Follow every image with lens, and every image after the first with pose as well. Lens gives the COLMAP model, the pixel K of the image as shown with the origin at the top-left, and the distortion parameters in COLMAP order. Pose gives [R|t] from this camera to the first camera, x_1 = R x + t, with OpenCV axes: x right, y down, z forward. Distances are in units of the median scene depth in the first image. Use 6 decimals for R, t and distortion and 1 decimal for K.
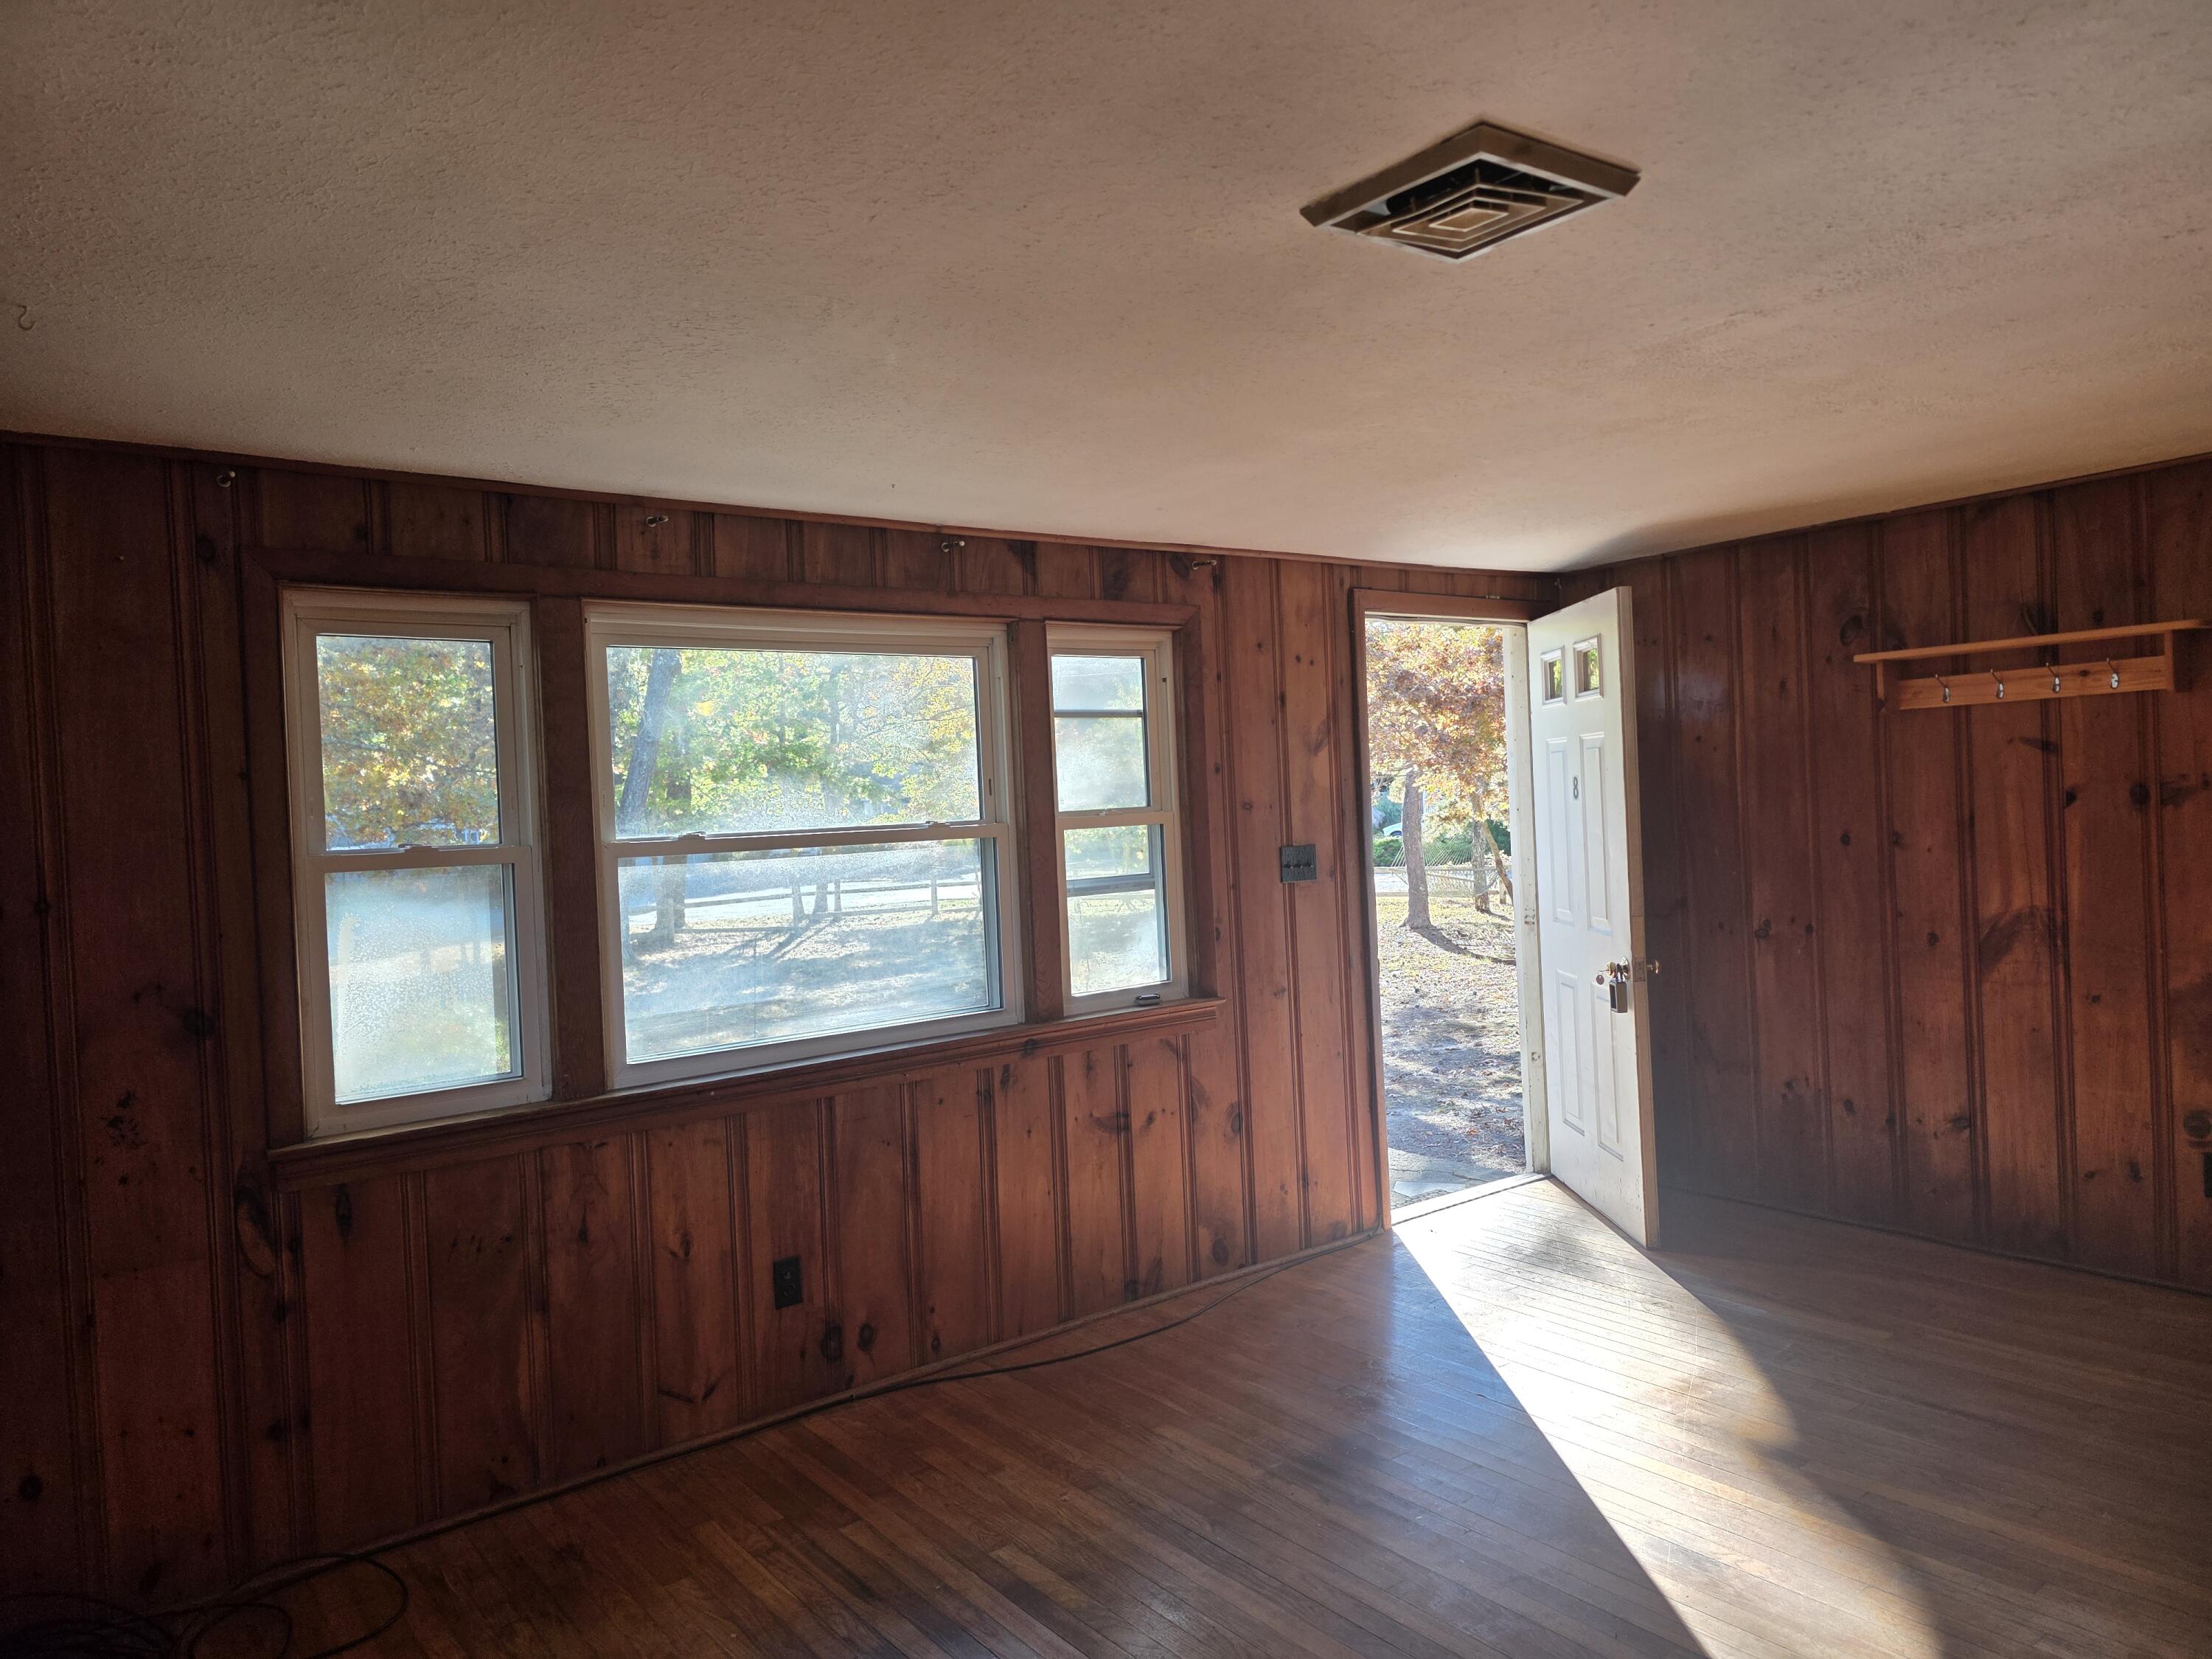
lens RADIAL K [[1457.5, 0, 1106.0], [0, 1457.5, 829.5], [0, 0, 1]] dist [0.092538, -0.077054]
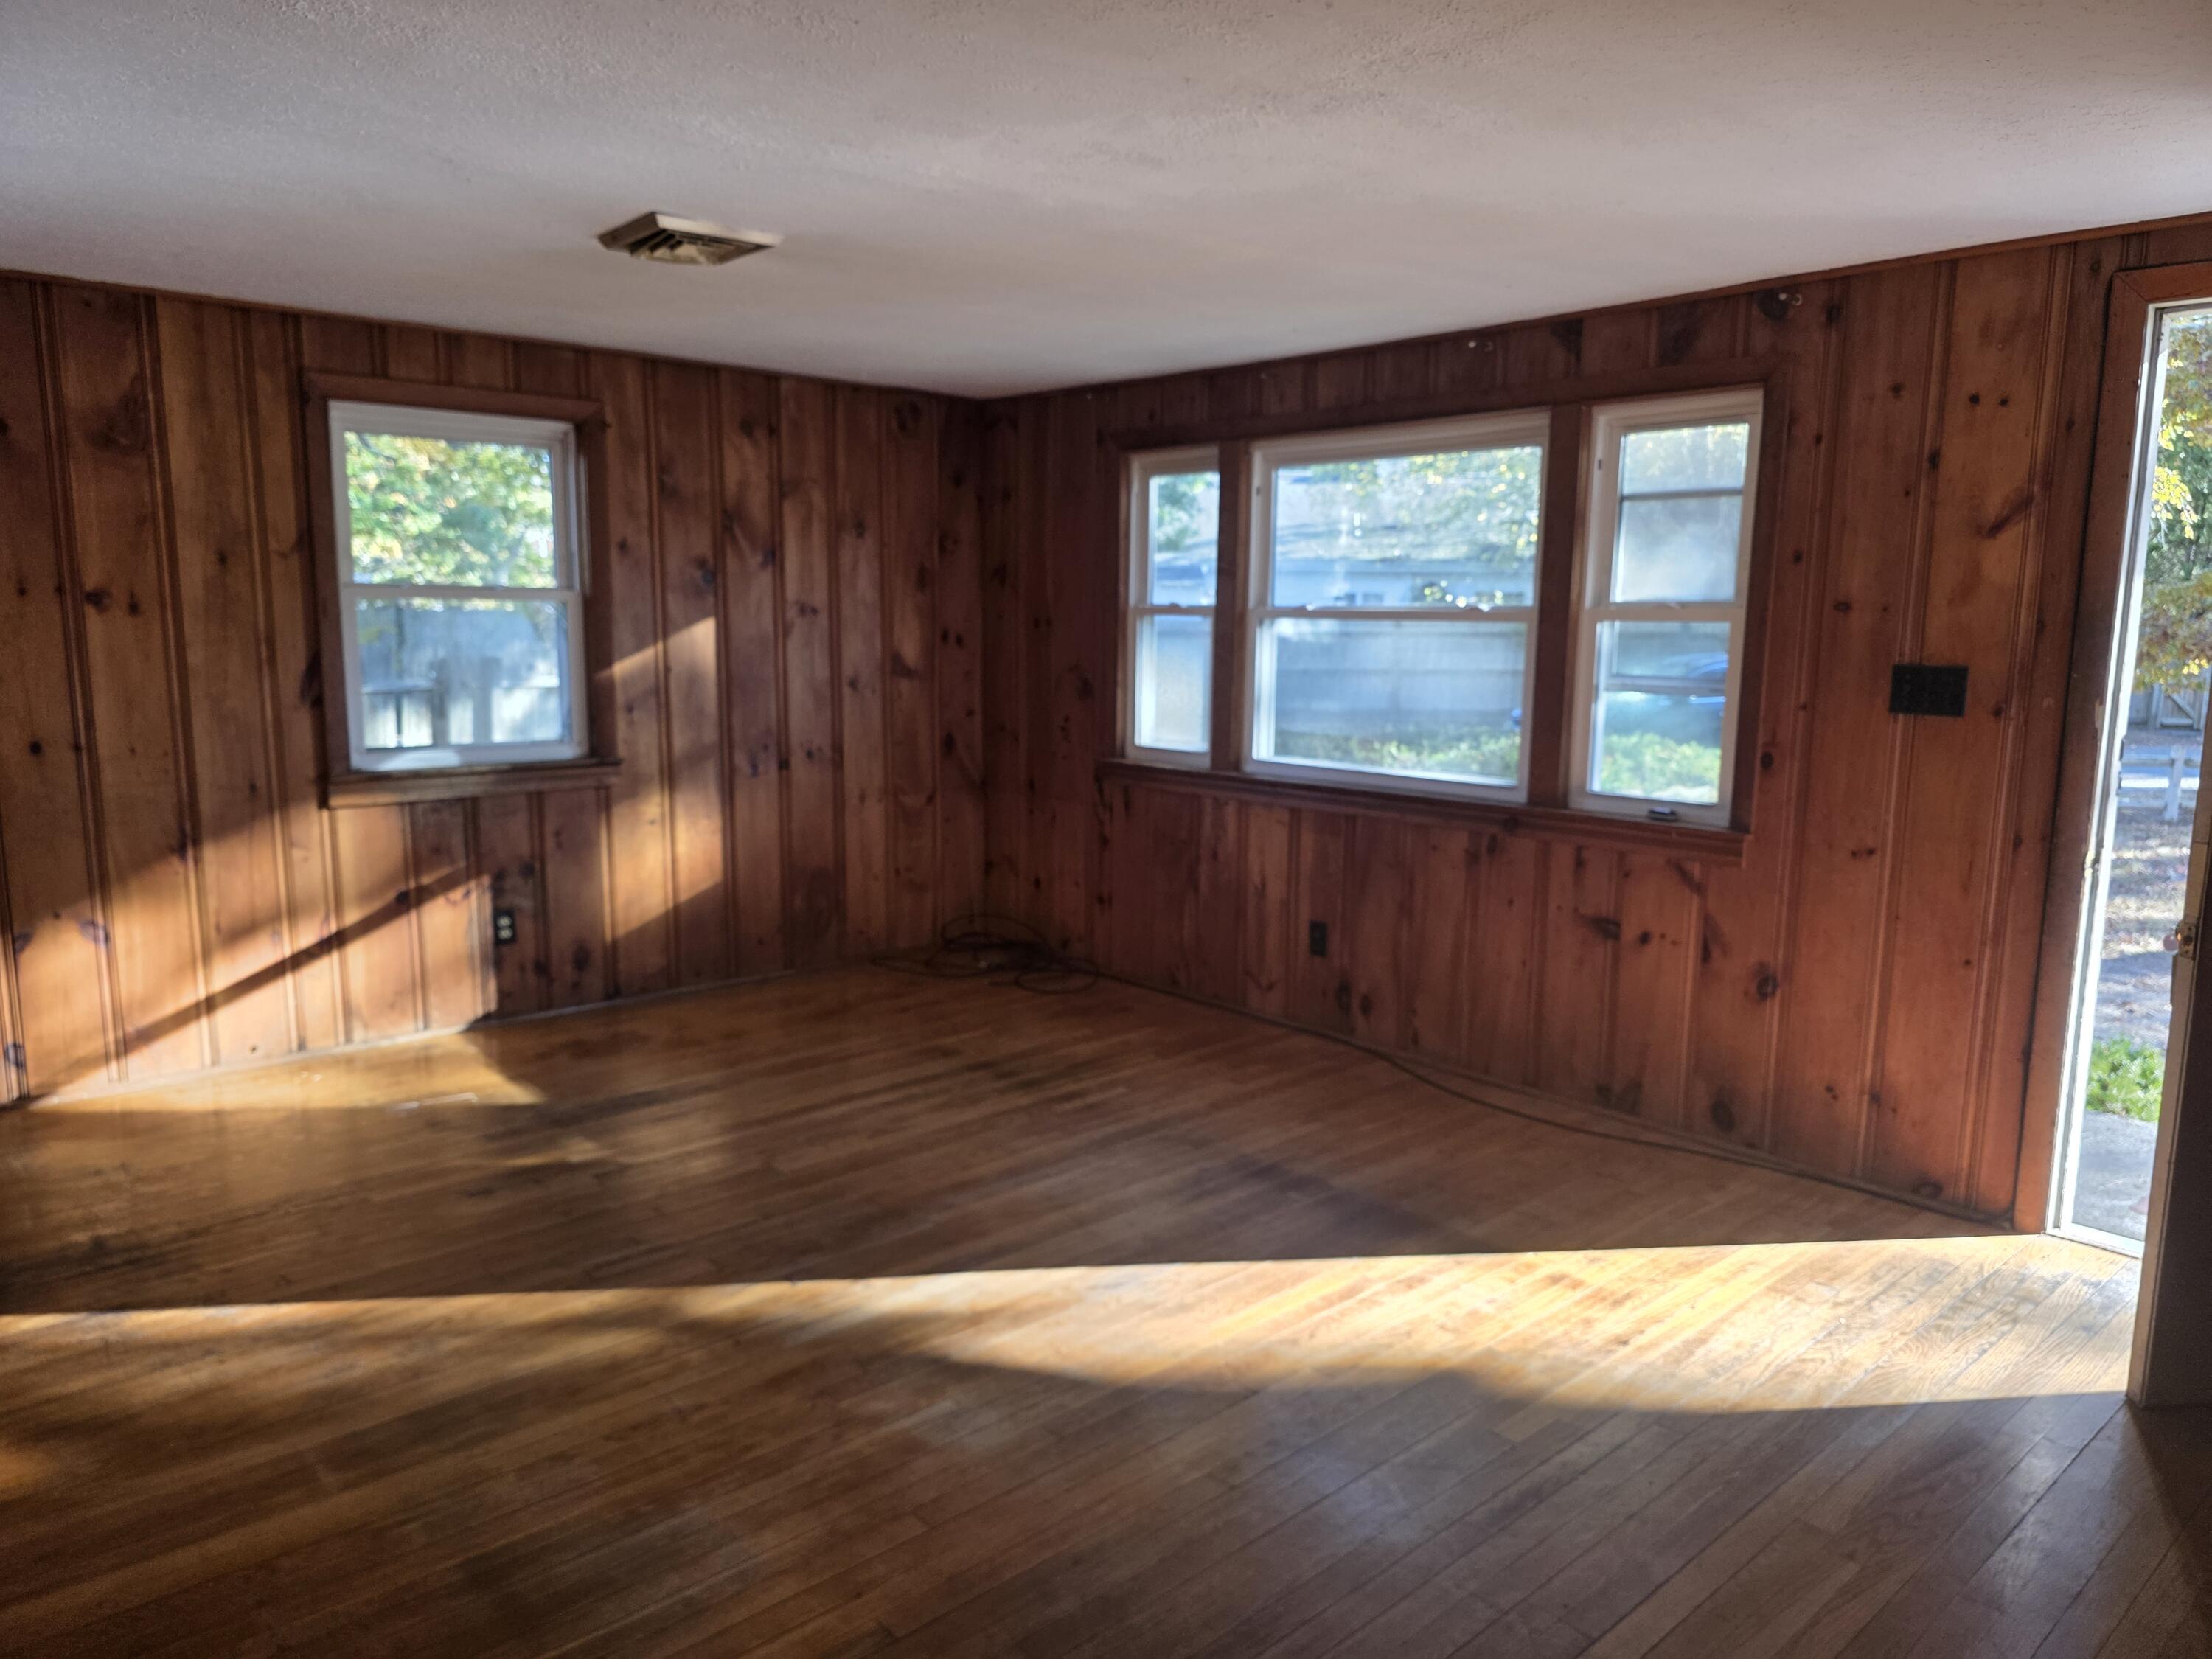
lens RADIAL K [[1514.6, 0, 1109.2], [0, 1514.6, 844.1], [0, 0, 1]] dist [0.078495, -0.085195]
pose [[0.089994, 0.205528, -0.974505, 1.012891], [-0.025413, 0.978630, 0.204051, -0.056473], [0.995618, 0.006401, 0.093294, 0.607706]]
